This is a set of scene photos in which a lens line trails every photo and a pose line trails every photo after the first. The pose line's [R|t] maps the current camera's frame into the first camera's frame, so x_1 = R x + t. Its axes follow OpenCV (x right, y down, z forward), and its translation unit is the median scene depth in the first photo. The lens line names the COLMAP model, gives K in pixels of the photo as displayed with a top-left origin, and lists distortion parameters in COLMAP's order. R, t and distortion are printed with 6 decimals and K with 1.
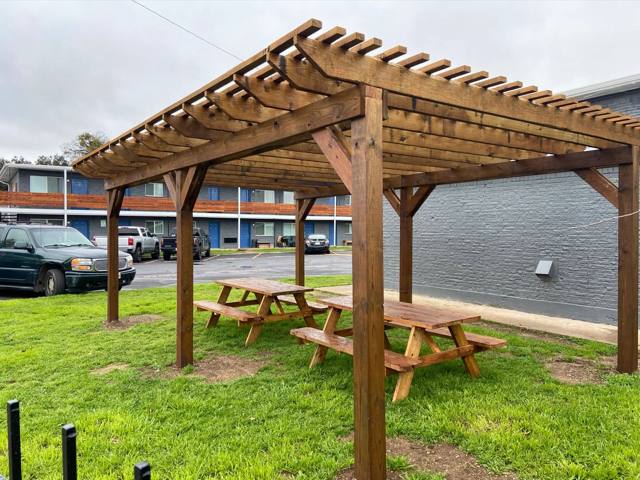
lens RADIAL K [[483.8, 0, 319.1], [0, 483.8, 238.8], [0, 0, 1]] dist [0.005787, 0.005835]
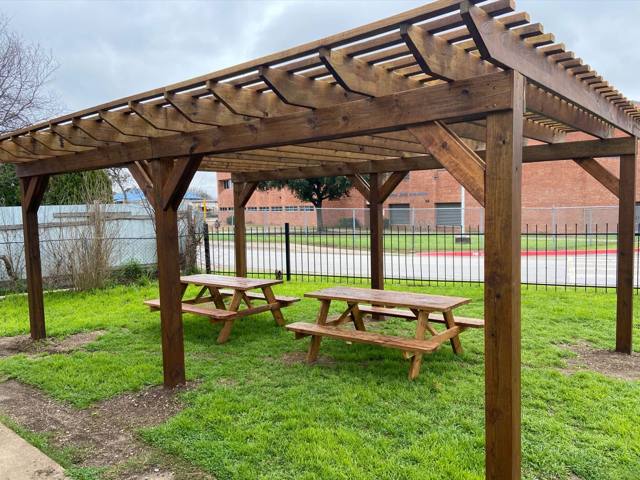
lens RADIAL K [[483.8, 0, 320.2], [0, 483.8, 240.2], [0, 0, 1]] dist [0.005787, 0.005835]
pose [[0.961607, -0.051819, 0.269493, -0.240324], [0.036874, 0.997503, 0.060229, -0.038749], [-0.271941, -0.047980, 0.961117, 0.094816]]
